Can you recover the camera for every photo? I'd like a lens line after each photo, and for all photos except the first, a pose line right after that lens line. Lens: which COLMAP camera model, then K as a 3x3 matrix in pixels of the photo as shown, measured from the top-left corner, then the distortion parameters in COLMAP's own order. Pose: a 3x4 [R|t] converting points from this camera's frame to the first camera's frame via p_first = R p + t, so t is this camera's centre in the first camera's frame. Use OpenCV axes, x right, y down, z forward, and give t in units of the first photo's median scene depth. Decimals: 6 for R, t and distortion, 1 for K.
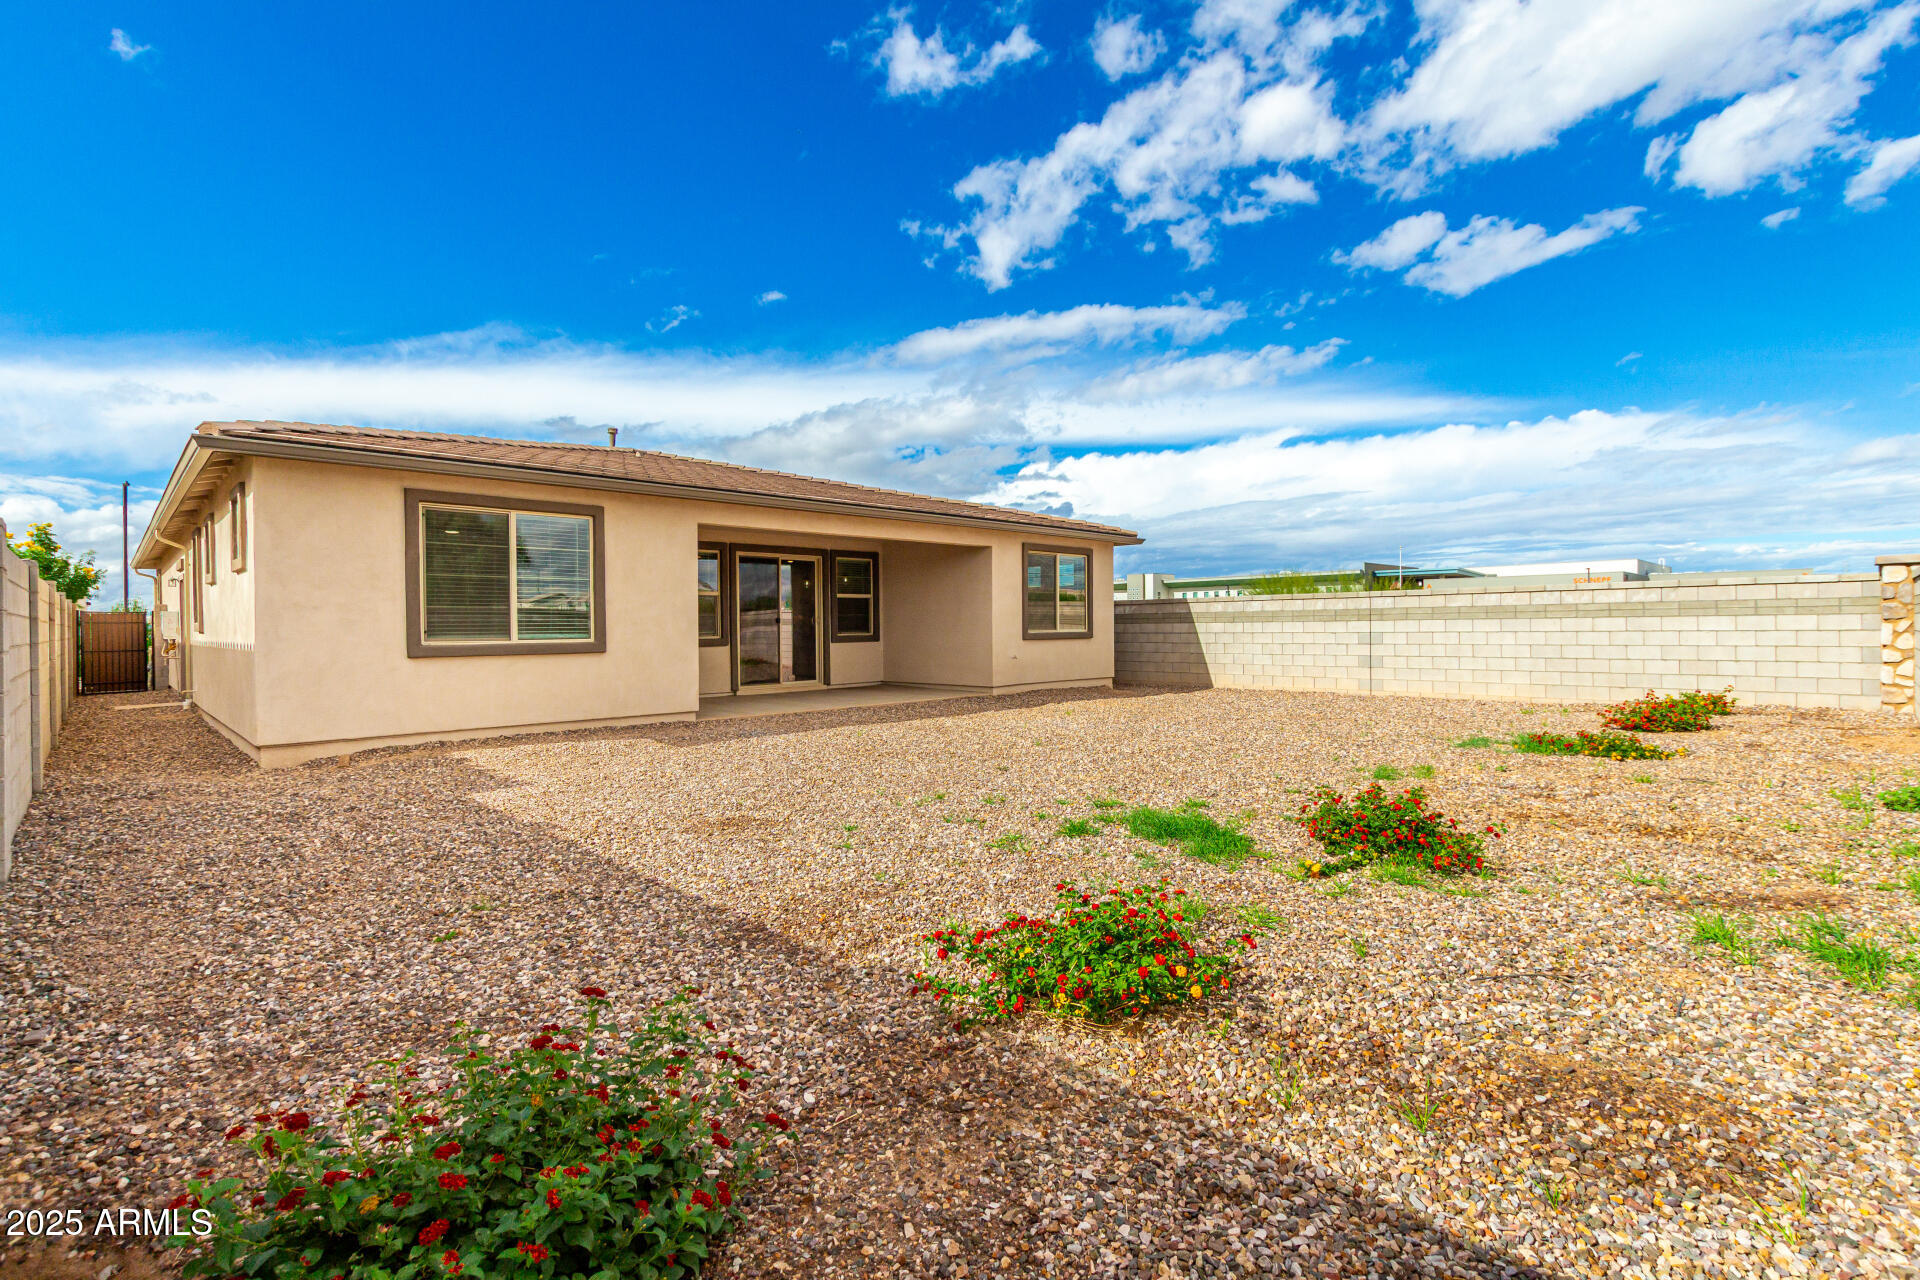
lens RADIAL K [[869.3, 0, 951.2], [0, 869.3, 627.0], [0, 0, 1]] dist [0.000535, 0.000069]
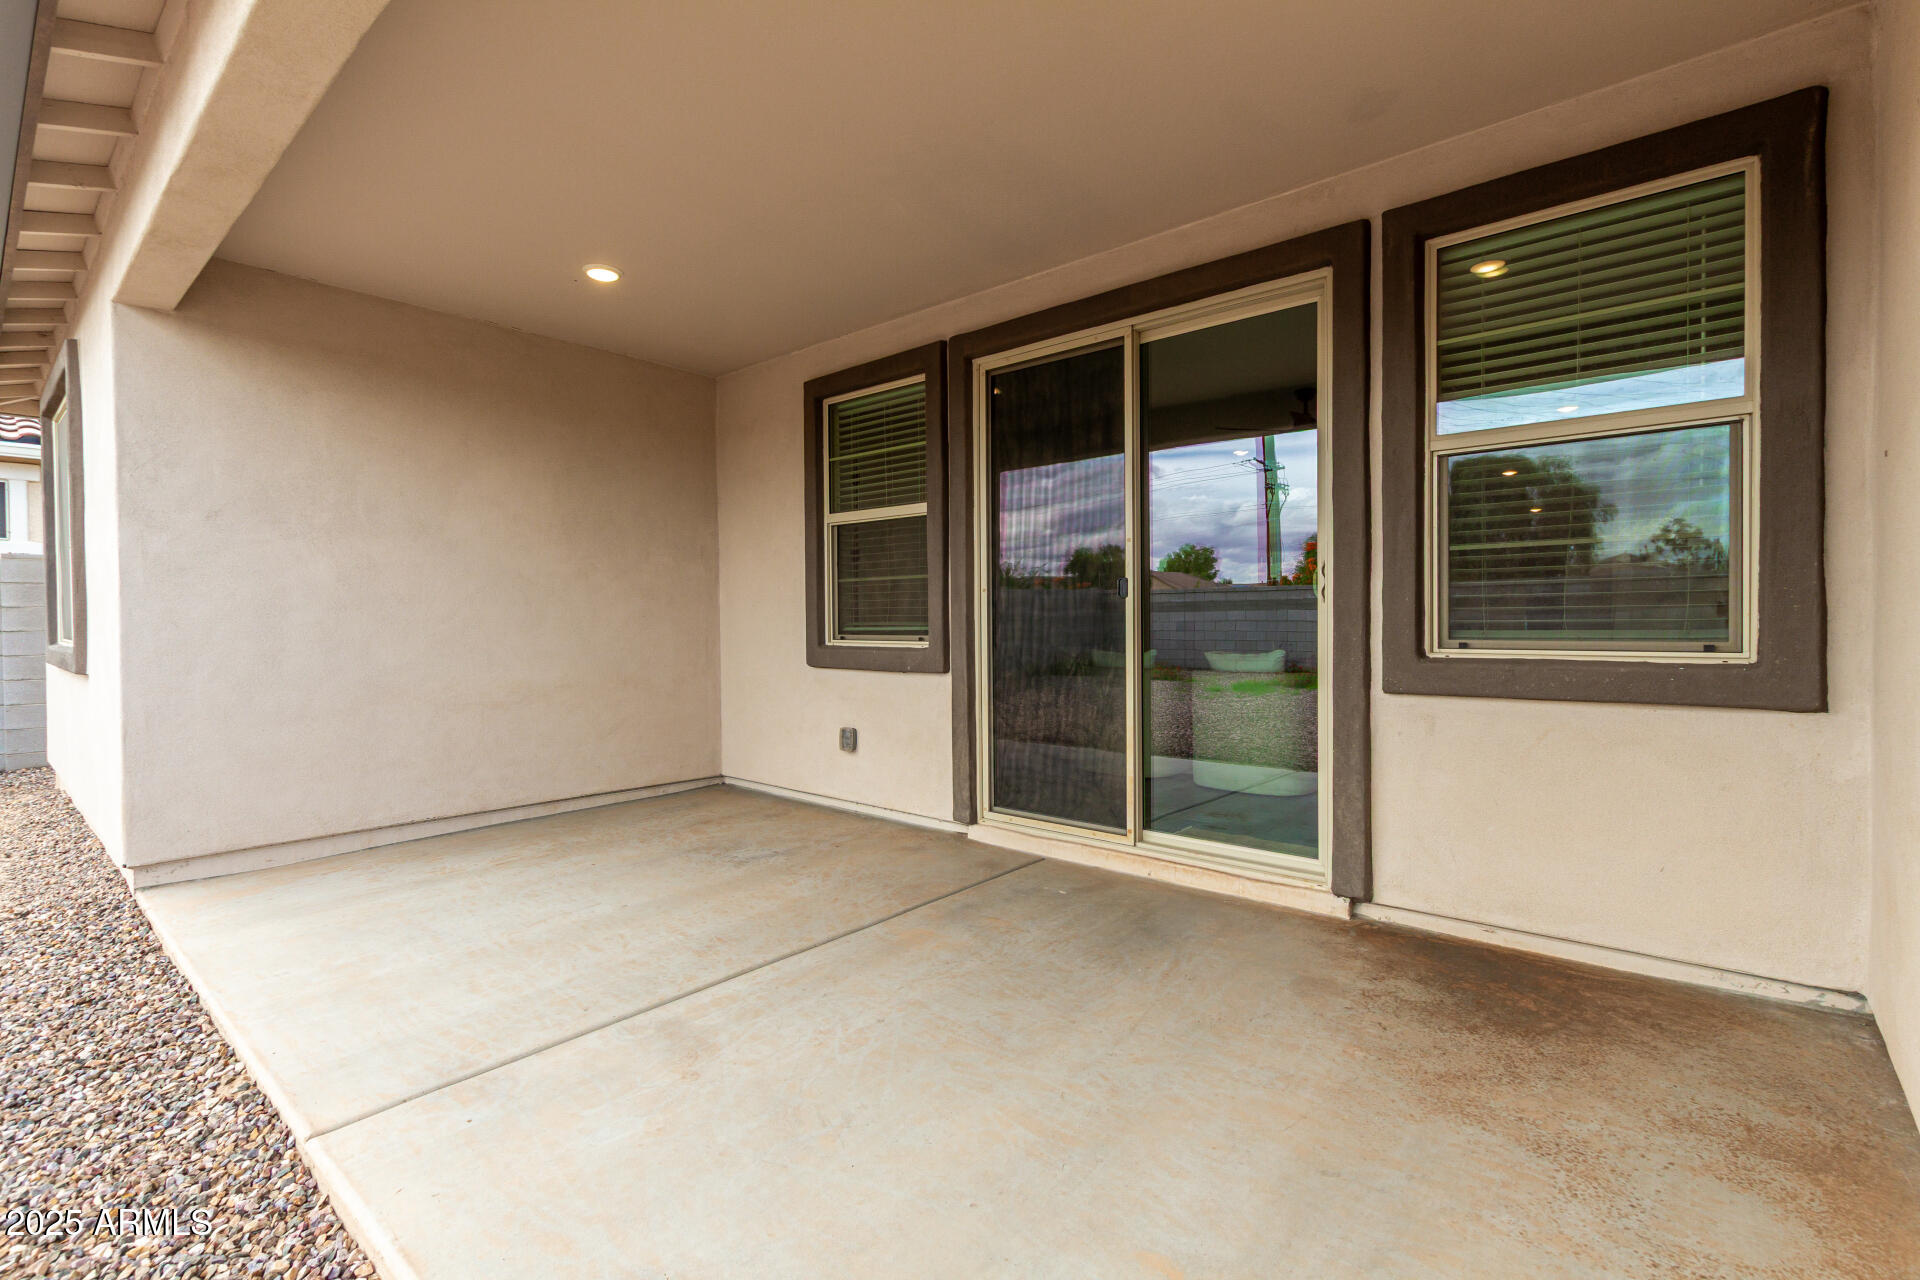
lens RADIAL K [[869.3, 0, 951.2], [0, 869.3, 627.0], [0, 0, 1]] dist [0.000535, 0.000069]
pose [[0.068848, 0.023261, -0.997356, 0.048226], [0.007976, 0.999683, 0.023866, -0.001942], [0.997595, -0.009598, 0.068641, 0.889386]]
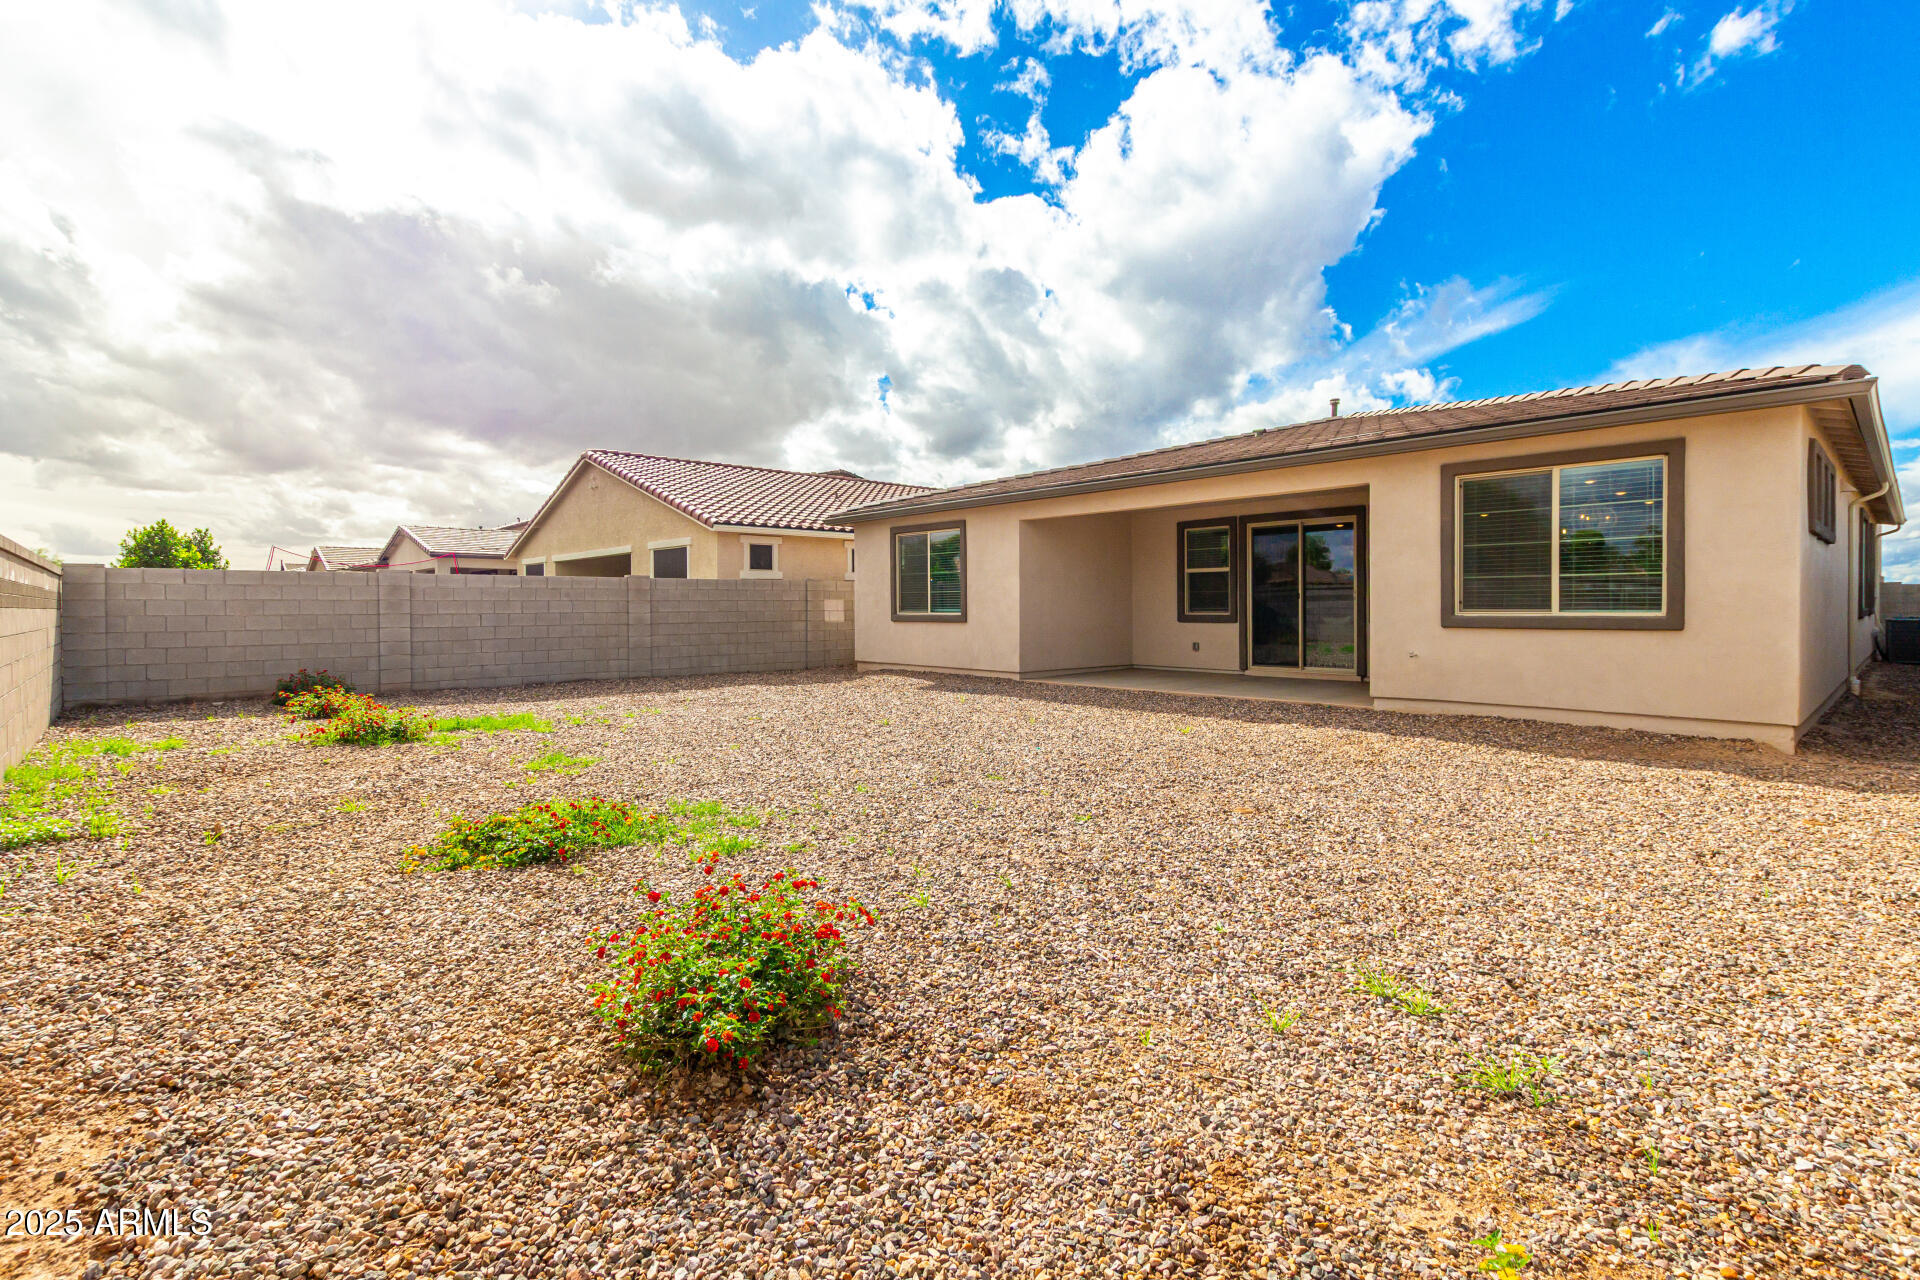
lens RADIAL K [[869.3, 0, 951.2], [0, 869.3, 627.0], [0, 0, 1]] dist [0.000535, 0.000069]
pose [[-0.046154, 0.033528, -0.998372, 0.660759], [0.008957, 0.999410, 0.033149, -0.007416], [0.998894, -0.007412, -0.046427, 0.659346]]
